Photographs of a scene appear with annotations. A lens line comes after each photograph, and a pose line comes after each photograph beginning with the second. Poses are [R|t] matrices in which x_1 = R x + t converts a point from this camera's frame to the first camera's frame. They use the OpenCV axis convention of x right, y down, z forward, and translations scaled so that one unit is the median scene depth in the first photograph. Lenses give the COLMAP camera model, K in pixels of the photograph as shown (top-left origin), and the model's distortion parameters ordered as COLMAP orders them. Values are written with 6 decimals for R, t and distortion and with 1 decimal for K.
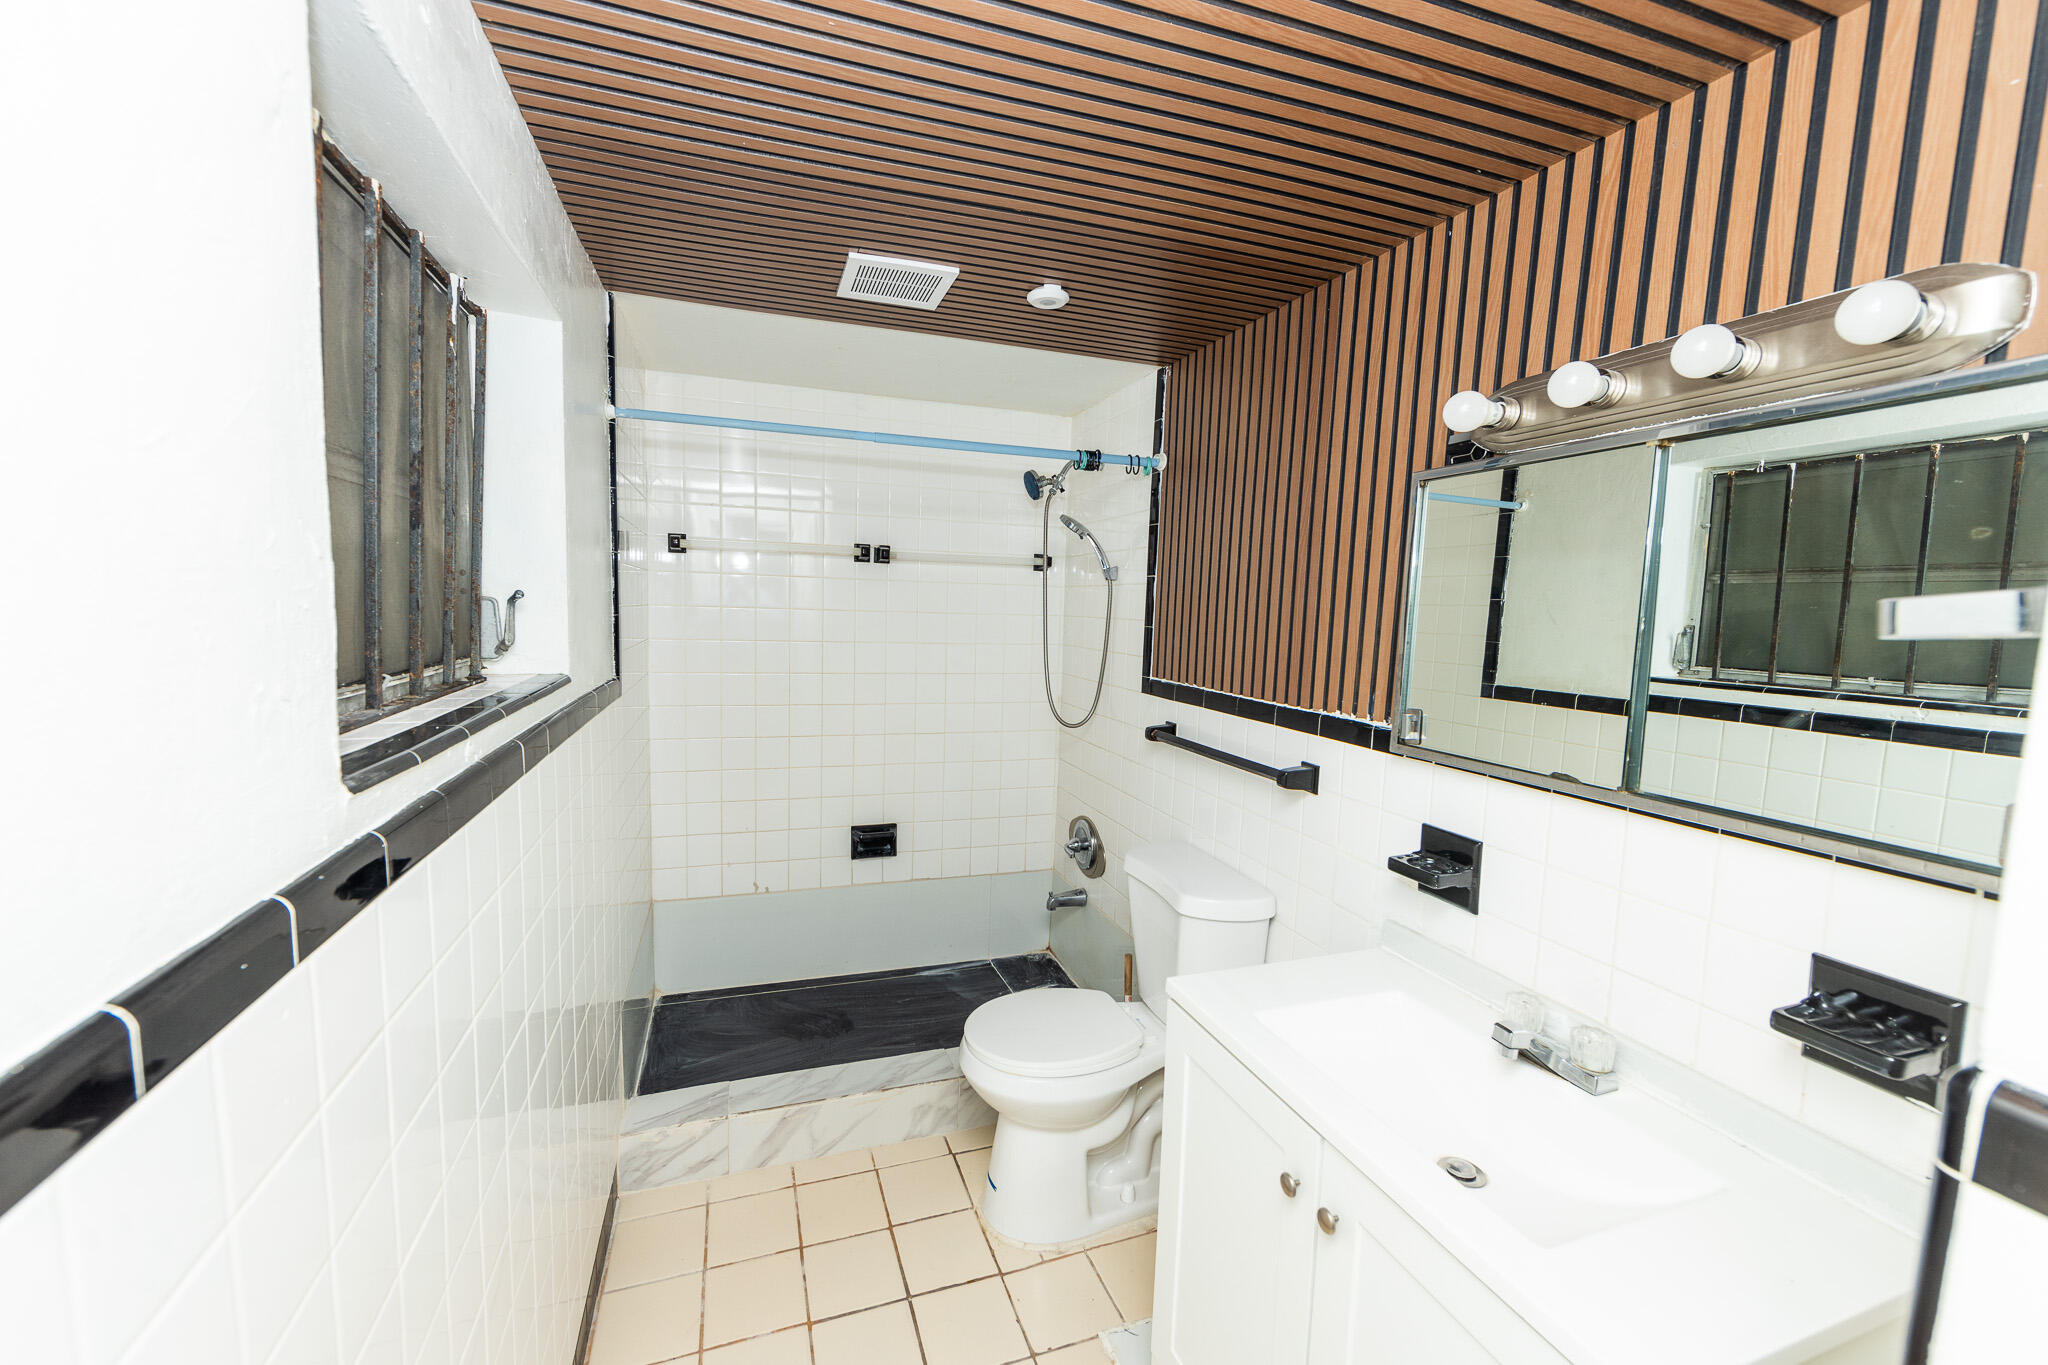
lens RADIAL K [[798.9, 0, 1014.5], [0, 798.9, 688.0], [0, 0, 1]] dist [-0.004685, 0.000153]
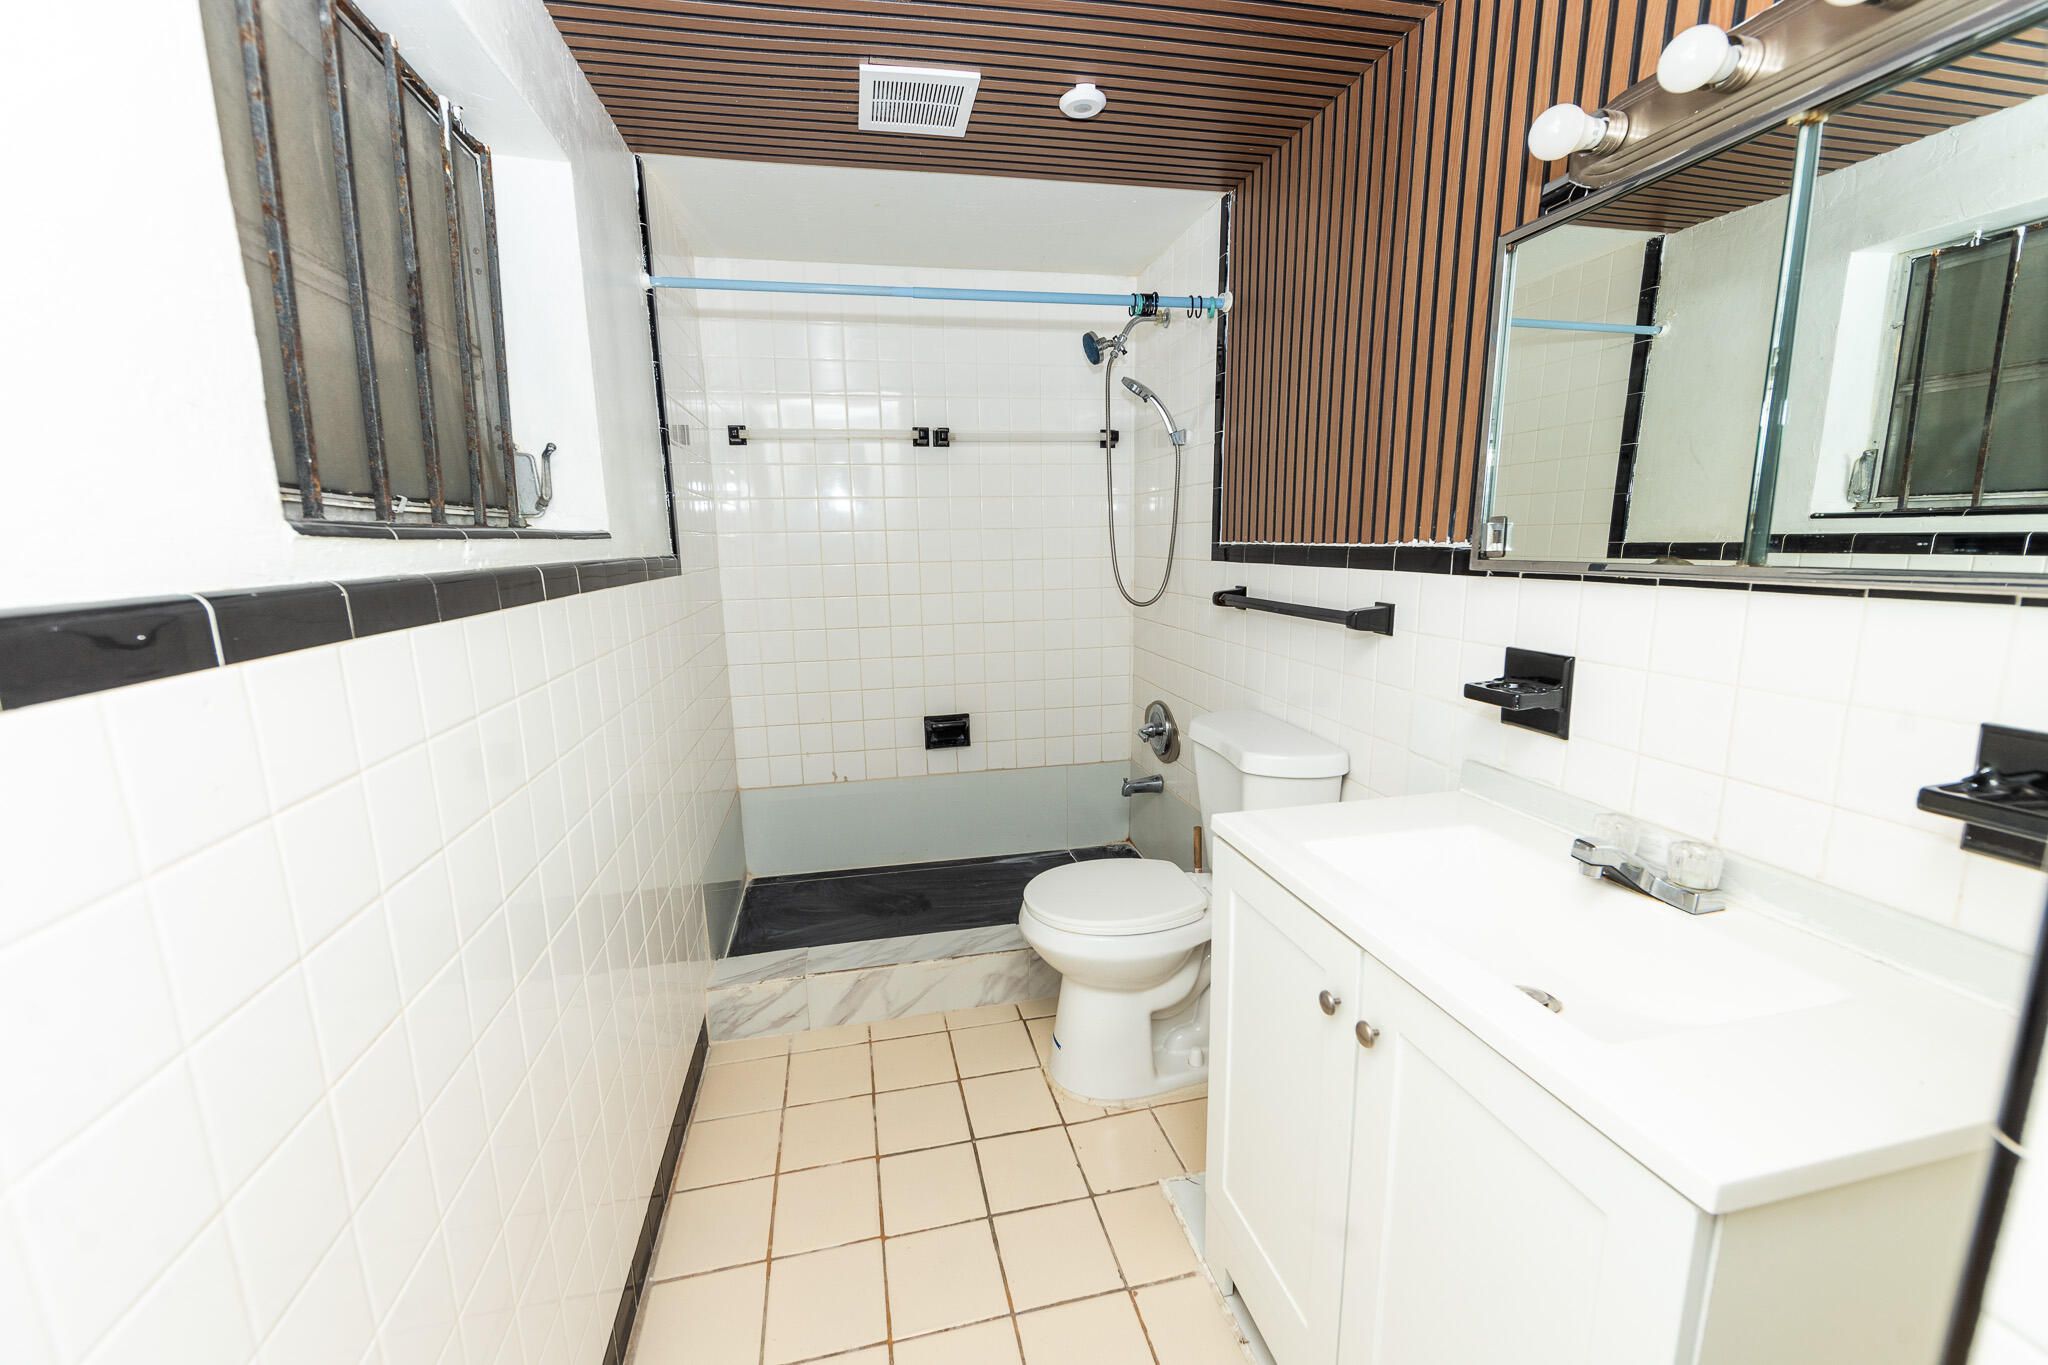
lens RADIAL K [[798.9, 0, 1014.5], [0, 798.9, 688.0], [0, 0, 1]] dist [-0.004685, 0.000153]
pose [[0.991187, -0.026366, -0.129817, 0.058315], [0.037061, 0.996052, 0.080669, 0.087718], [0.127178, -0.084769, 0.988251, 0.034146]]
